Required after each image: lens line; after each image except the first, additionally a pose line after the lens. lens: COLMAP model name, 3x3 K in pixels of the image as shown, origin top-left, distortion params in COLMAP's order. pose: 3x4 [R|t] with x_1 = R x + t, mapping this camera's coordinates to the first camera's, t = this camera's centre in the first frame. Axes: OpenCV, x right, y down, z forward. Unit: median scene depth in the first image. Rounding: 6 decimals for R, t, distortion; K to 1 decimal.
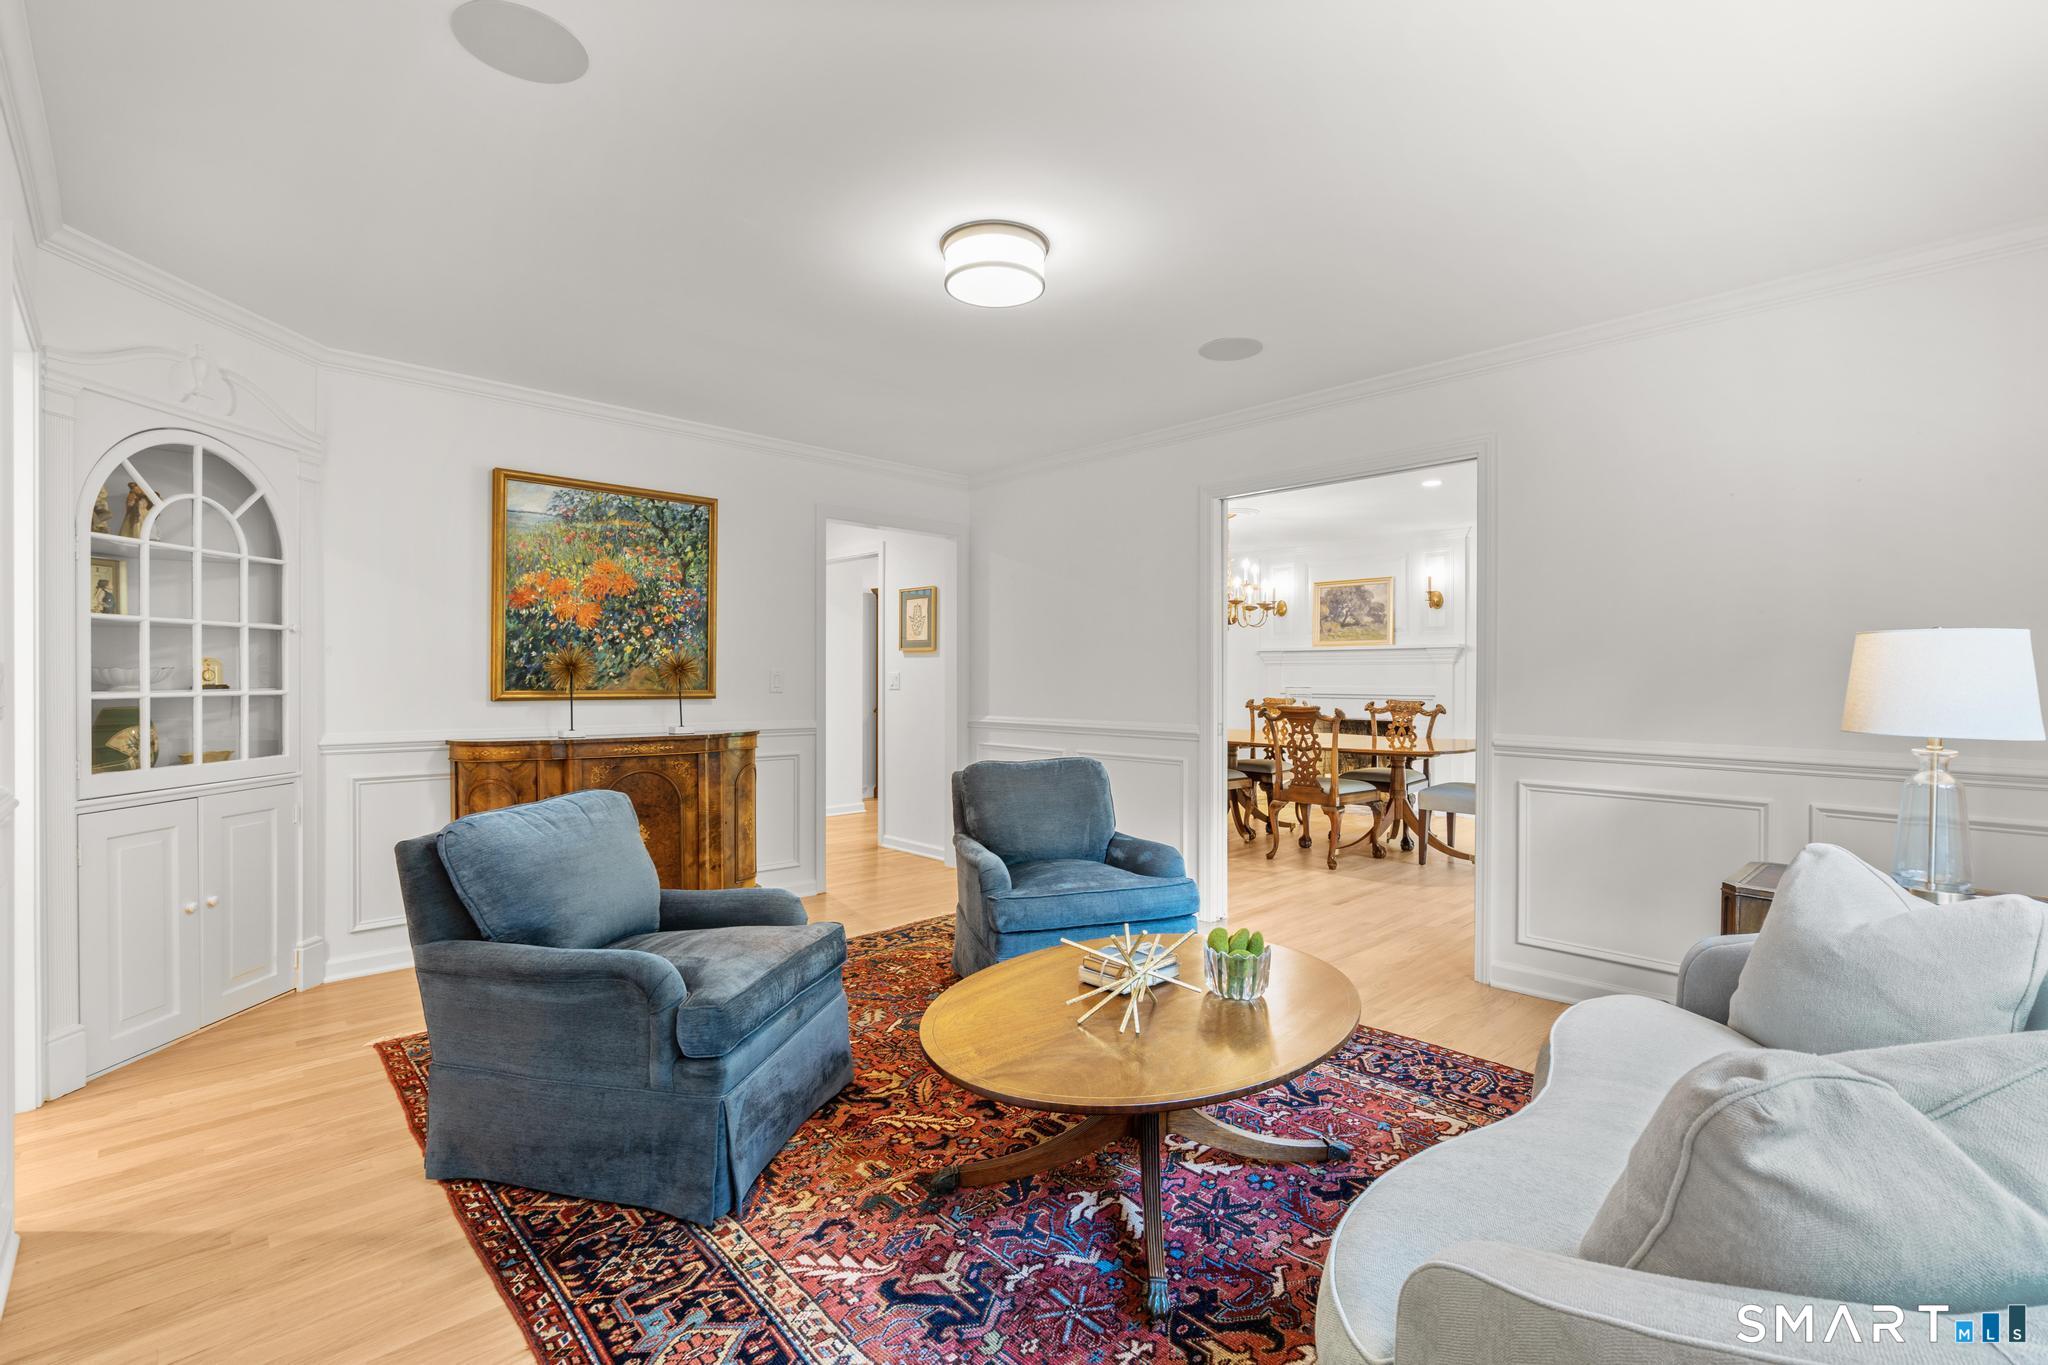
lens RADIAL K [[921.2, 0, 1020.5], [0, 921.2, 682.6], [0, 0, 1]] dist [-0.013050, 0.000735]
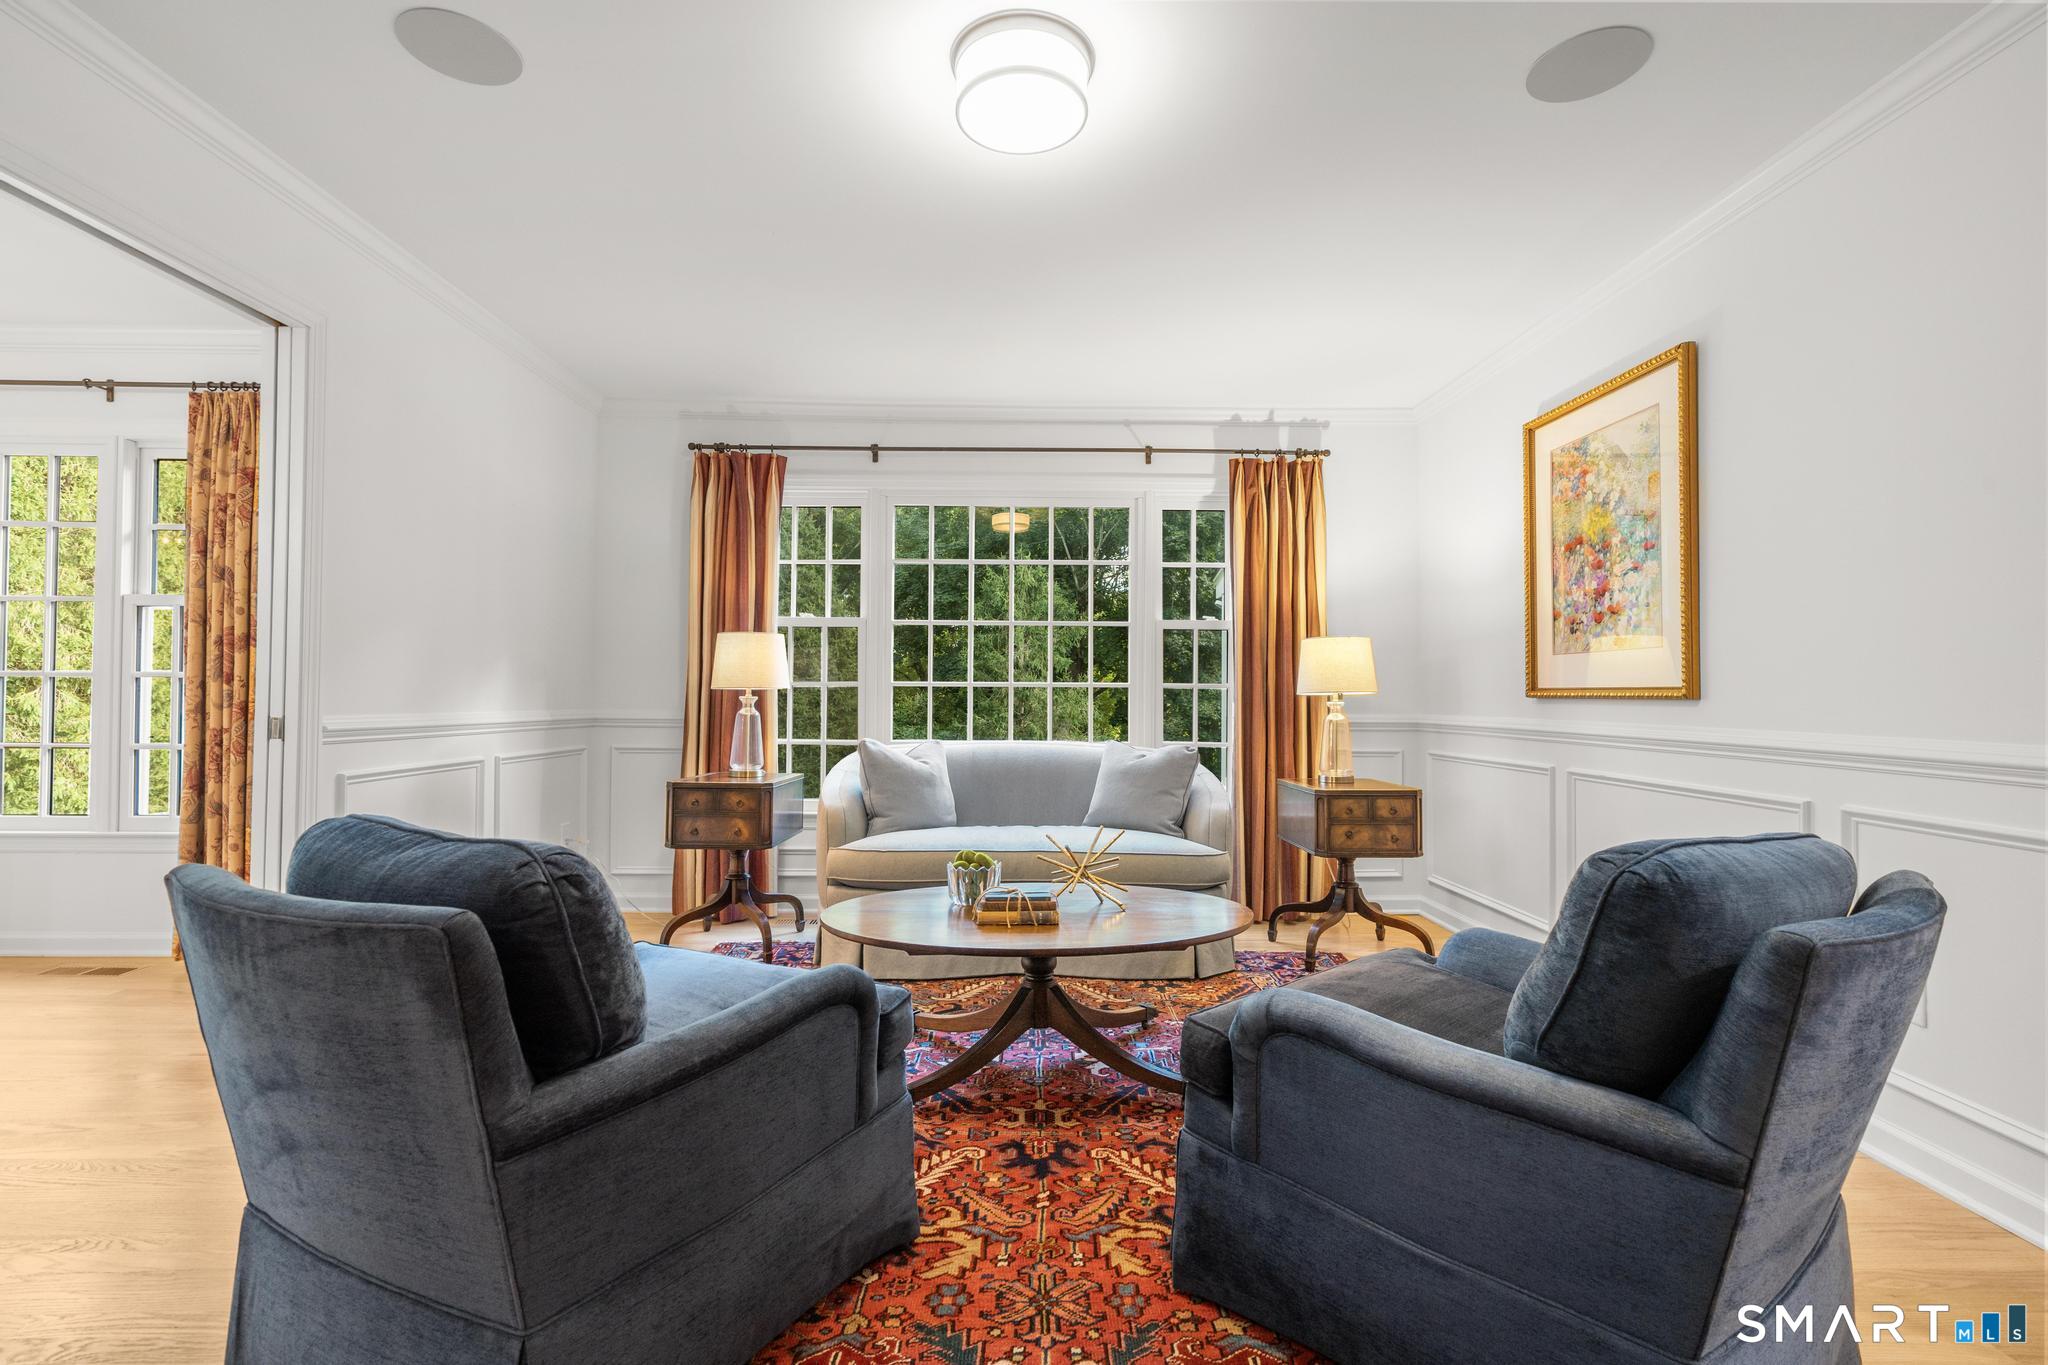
lens RADIAL K [[921.2, 0, 1017.9], [0, 921.2, 681.9], [0, 0, 1]] dist [-0.013050, 0.000735]
pose [[-0.734568, 0.001130, 0.678534, -0.557546], [-0.006067, 0.999948, -0.008234, 0.044311], [-0.678508, -0.010165, -0.734523, 1.612123]]
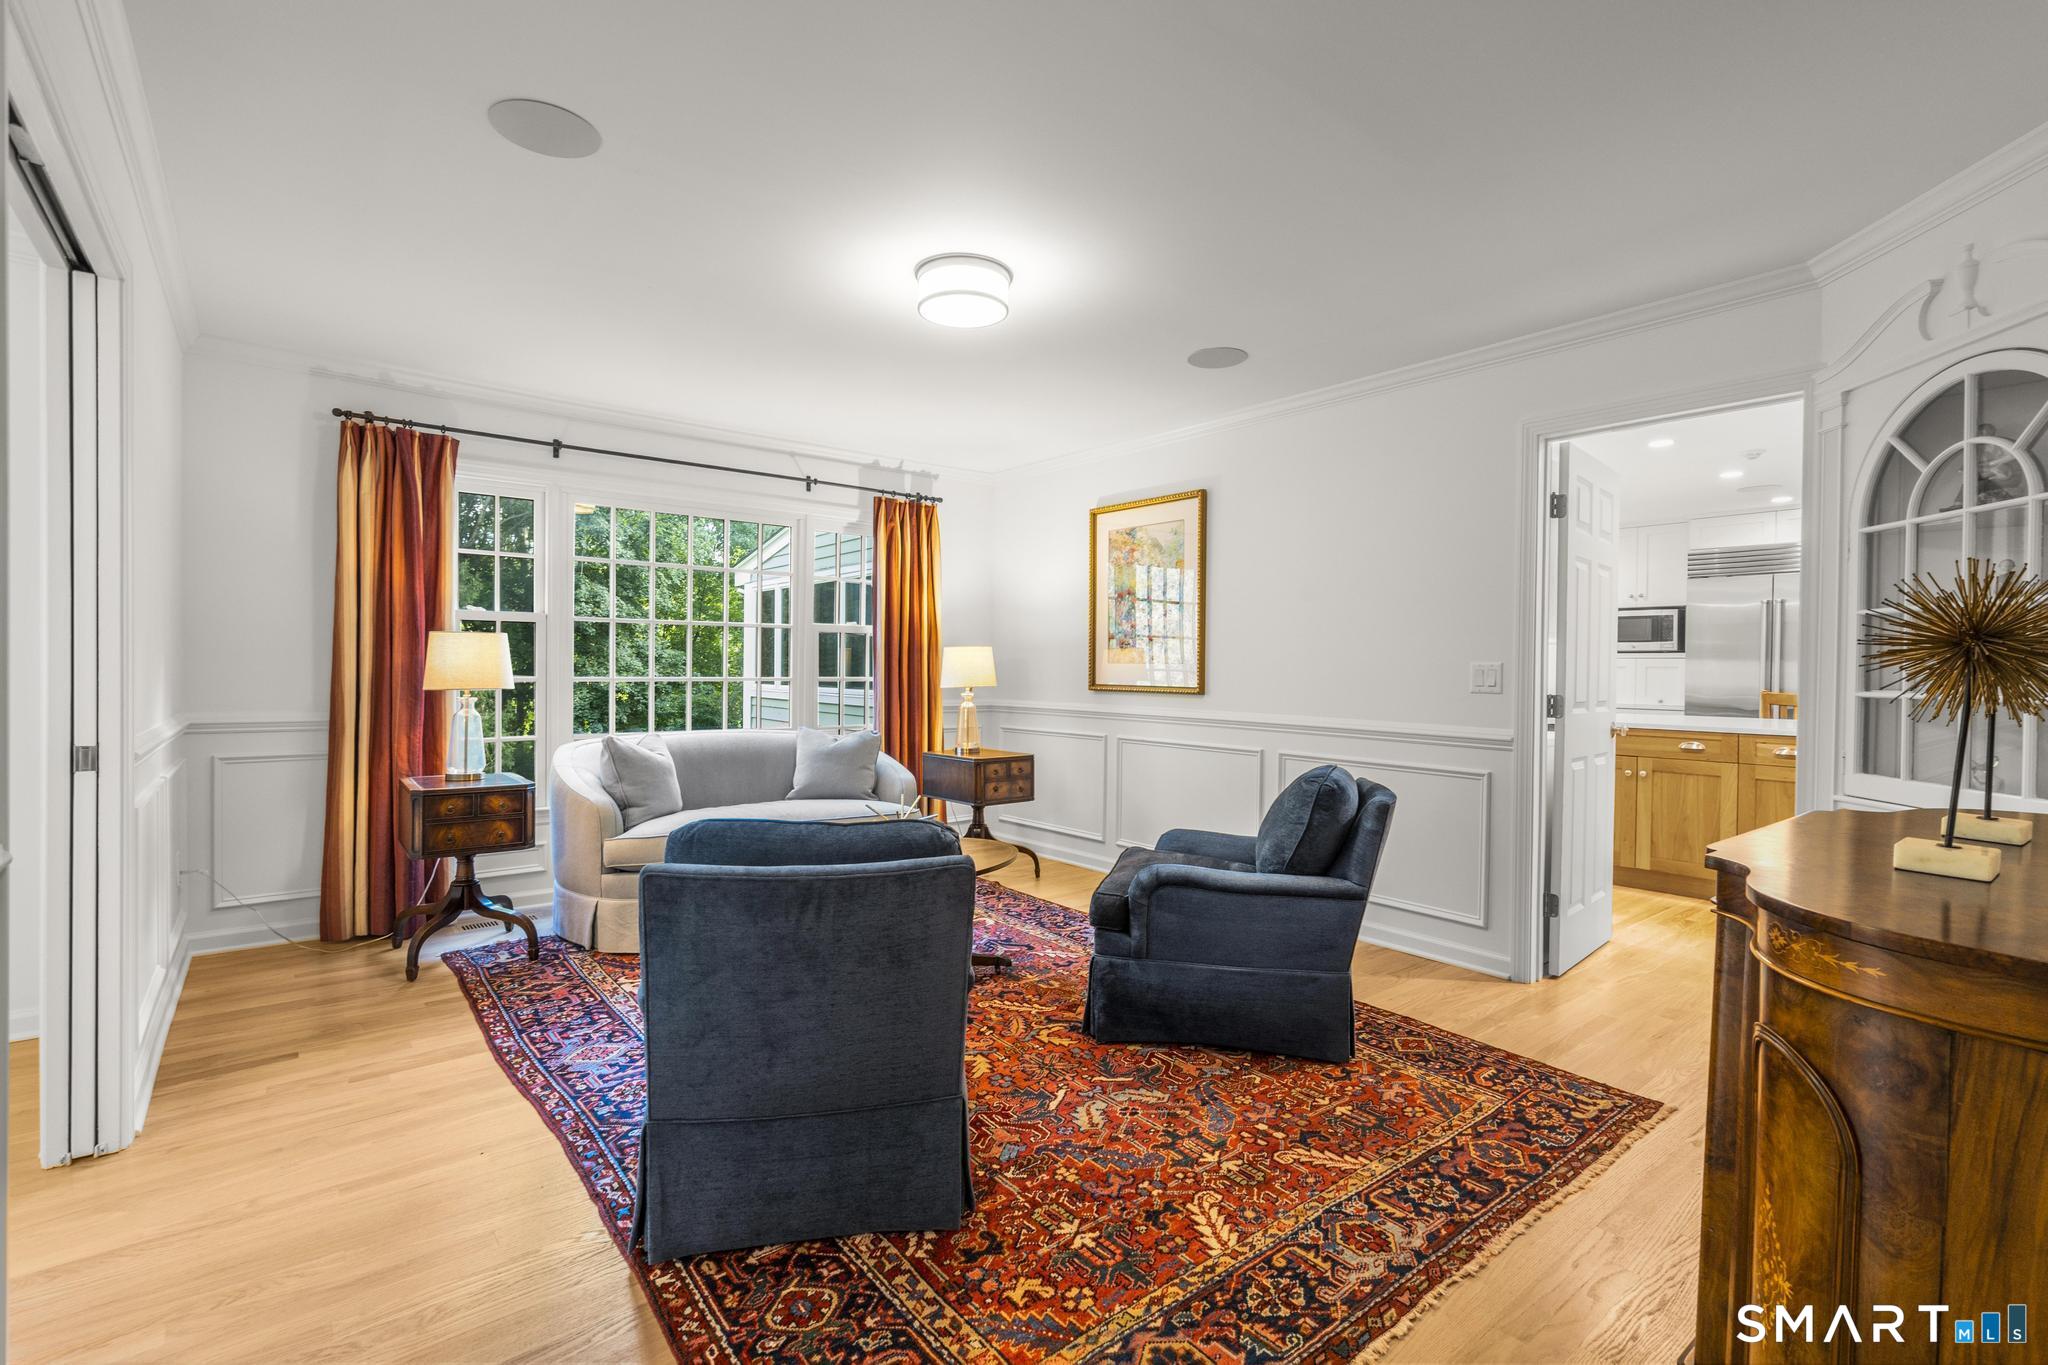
lens RADIAL K [[921.2, 0, 1028.5], [0, 921.2, 683.6], [0, 0, 1]] dist [-0.013050, 0.000735]
pose [[-0.997057, -0.015160, 0.075156, -0.203633], [-0.013608, 0.999684, 0.021118, -0.005932], [-0.075453, 0.020033, -0.996948, 2.189784]]
